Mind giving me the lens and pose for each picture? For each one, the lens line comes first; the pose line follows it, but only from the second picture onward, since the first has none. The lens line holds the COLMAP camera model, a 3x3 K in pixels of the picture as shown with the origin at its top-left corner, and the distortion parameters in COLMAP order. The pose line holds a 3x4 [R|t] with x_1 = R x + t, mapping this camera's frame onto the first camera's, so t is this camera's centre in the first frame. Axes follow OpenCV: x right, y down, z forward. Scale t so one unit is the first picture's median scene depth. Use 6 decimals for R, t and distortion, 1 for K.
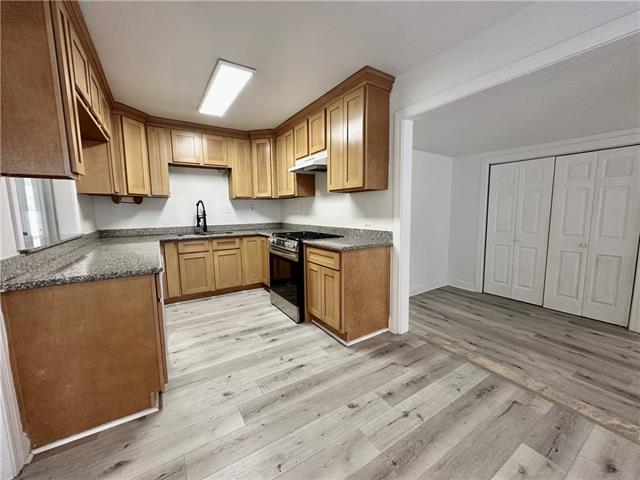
lens RADIAL K [[255.1, 0, 319.6], [0, 255.1, 240.1], [0, 0, 1]] dist [-0.002132, 0.001067]
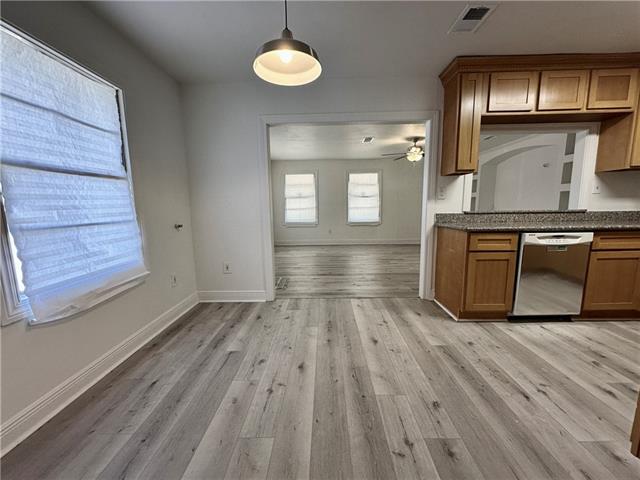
lens RADIAL K [[255.1, 0, 320.8], [0, 255.1, 240.5], [0, 0, 1]] dist [-0.002132, 0.001067]
pose [[-0.553970, 0.133905, -0.821697, 0.547169], [-0.074424, 0.975064, 0.209073, -0.035576], [0.829203, 0.176974, -0.530190, 0.564616]]
